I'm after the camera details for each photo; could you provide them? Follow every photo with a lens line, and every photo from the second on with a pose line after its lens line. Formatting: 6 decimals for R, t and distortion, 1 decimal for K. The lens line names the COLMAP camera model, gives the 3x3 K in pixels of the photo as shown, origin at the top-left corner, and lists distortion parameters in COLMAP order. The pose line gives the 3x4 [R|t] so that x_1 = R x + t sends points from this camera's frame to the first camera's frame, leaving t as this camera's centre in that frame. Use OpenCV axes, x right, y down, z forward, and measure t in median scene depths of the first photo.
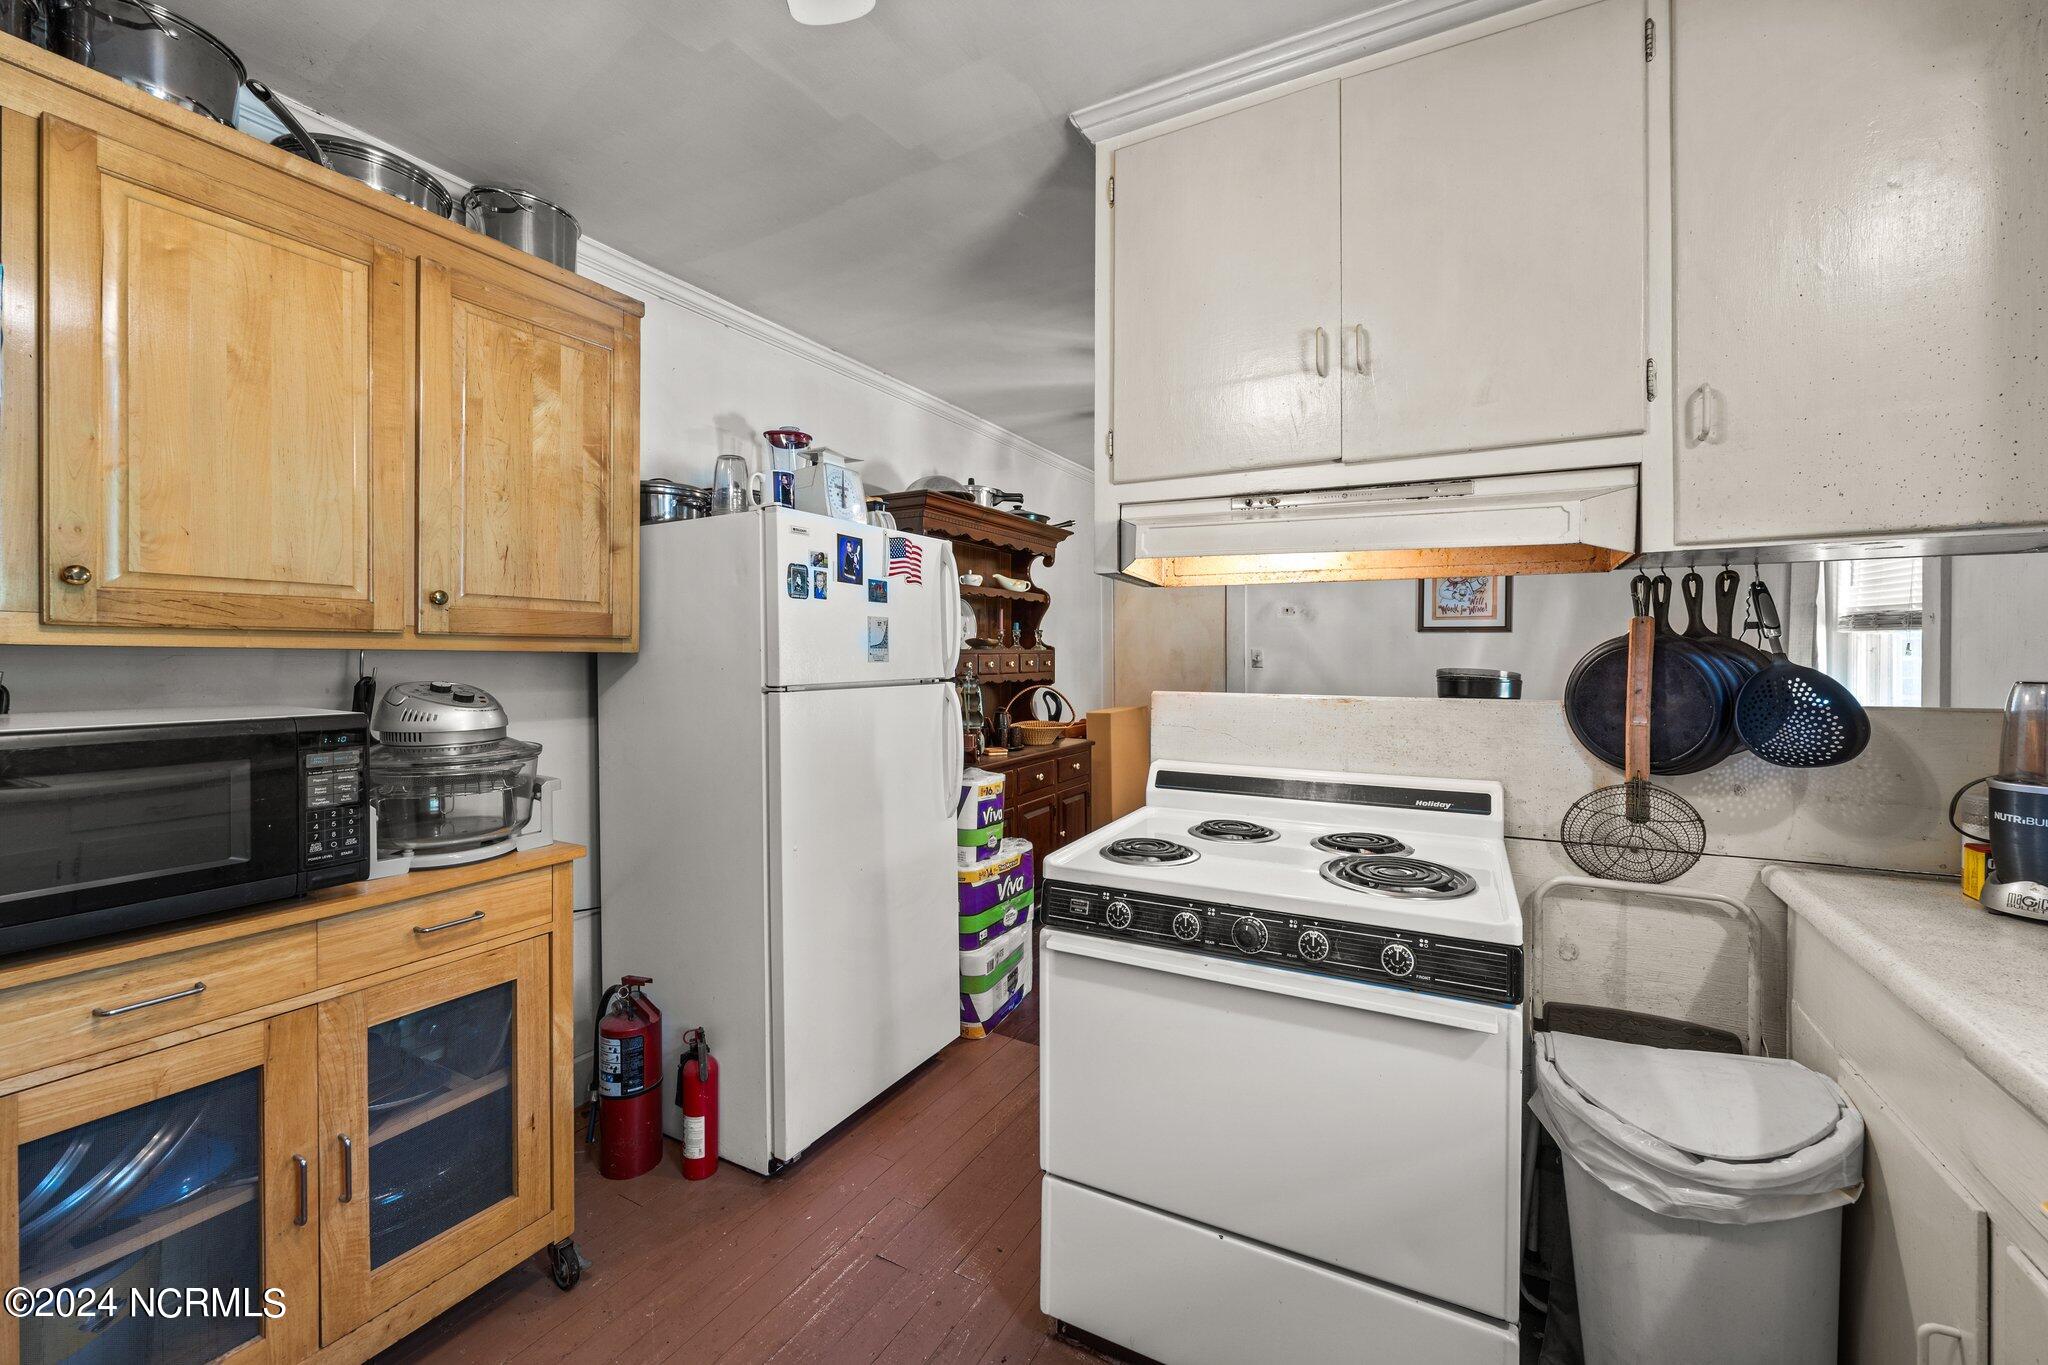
lens RADIAL K [[831.0, 0, 1031.2], [0, 831.0, 658.9], [0, 0, 1]] dist [-0.006069, 0.000250]
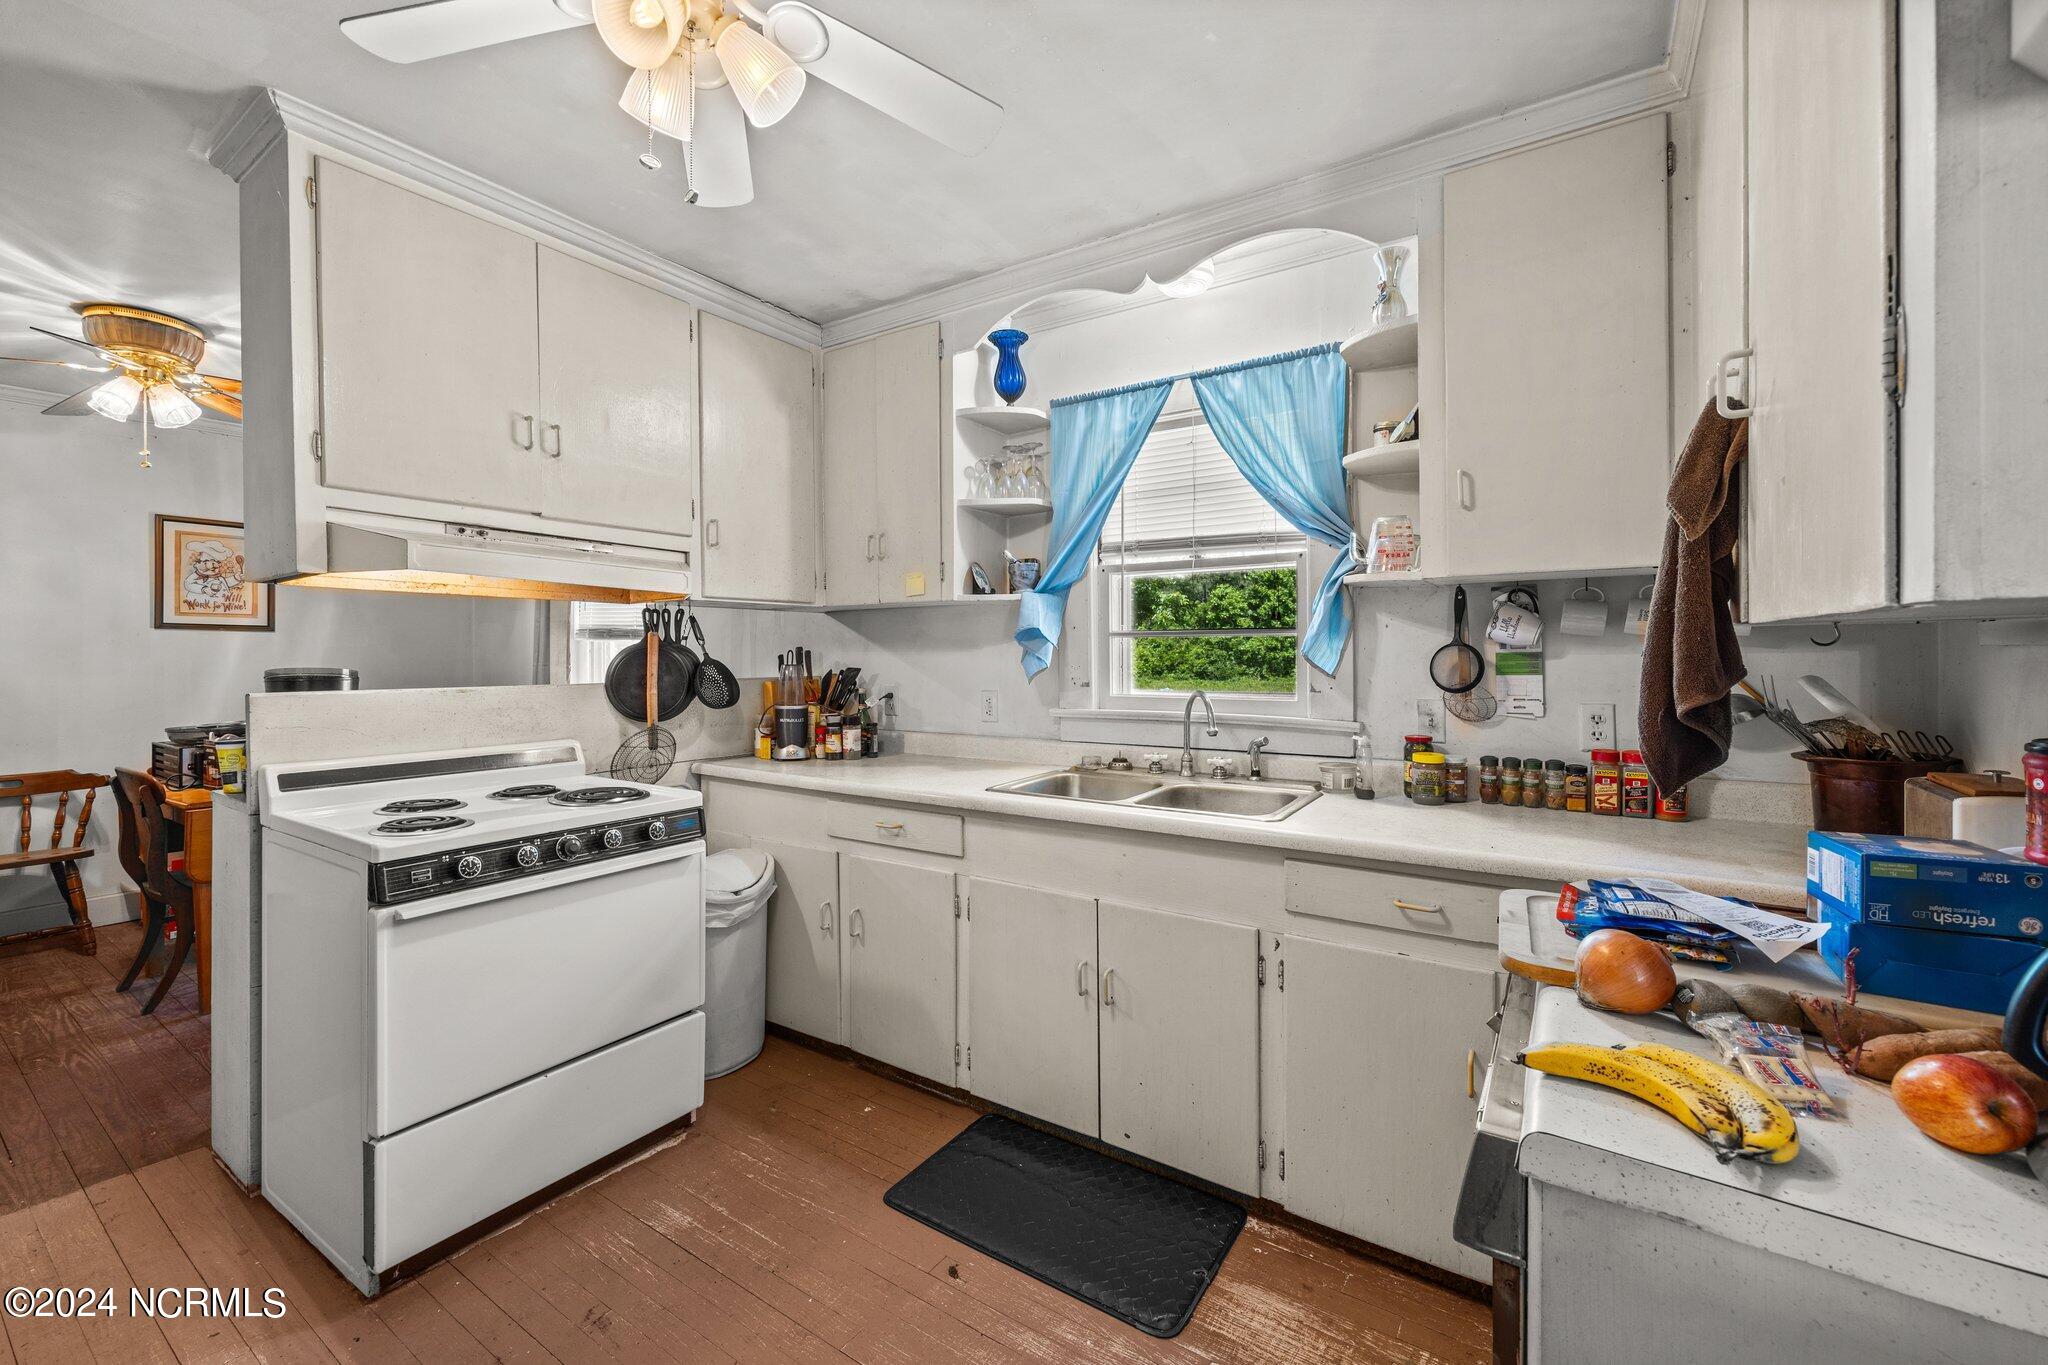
lens RADIAL K [[831.0, 0, 1021.6], [0, 831.0, 663.7], [0, 0, 1]] dist [-0.006069, 0.000250]
pose [[0.085413, -0.013983, 0.996248, -0.944435], [0.007514, 0.999882, 0.013389, -0.001637], [-0.996317, 0.006343, 0.085508, 0.074764]]
